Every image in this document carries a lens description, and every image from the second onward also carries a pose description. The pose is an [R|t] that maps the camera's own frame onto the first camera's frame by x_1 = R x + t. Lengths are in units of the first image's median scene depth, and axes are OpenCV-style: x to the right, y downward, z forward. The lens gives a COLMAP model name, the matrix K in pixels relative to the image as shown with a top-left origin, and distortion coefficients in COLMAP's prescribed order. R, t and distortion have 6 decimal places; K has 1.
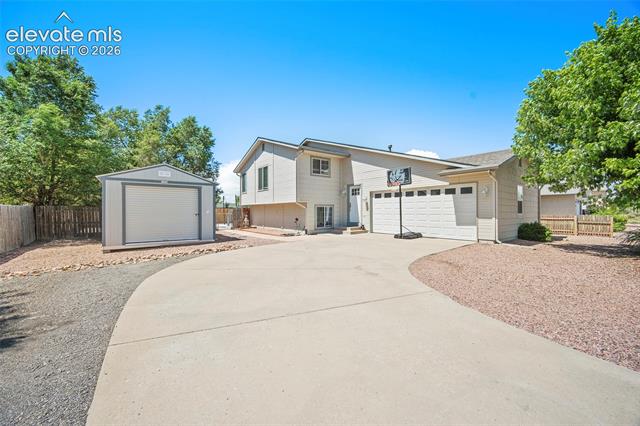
lens RADIAL K [[253.0, 0, 318.1], [0, 253.0, 212.5], [0, 0, 1]] dist [0.000239, 0.000008]
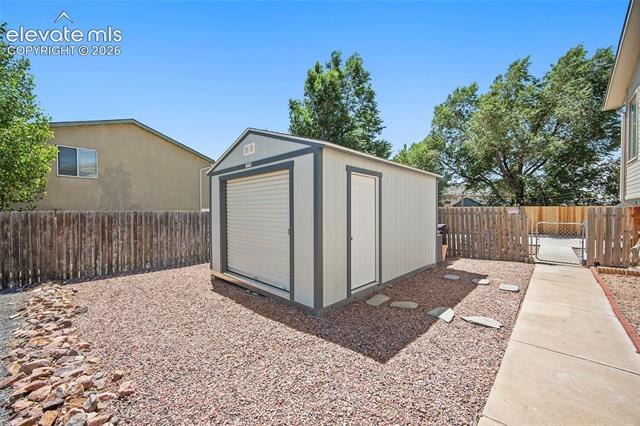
lens RADIAL K [[253.0, 0, 318.1], [0, 253.0, 212.5], [0, 0, 1]] dist [0.000239, 0.000008]
pose [[0.175364, 0.004367, -0.984494, -0.072744], [0.006150, 0.999966, 0.005531, -0.025174], [0.984484, -0.007025, 0.175331, 0.963246]]
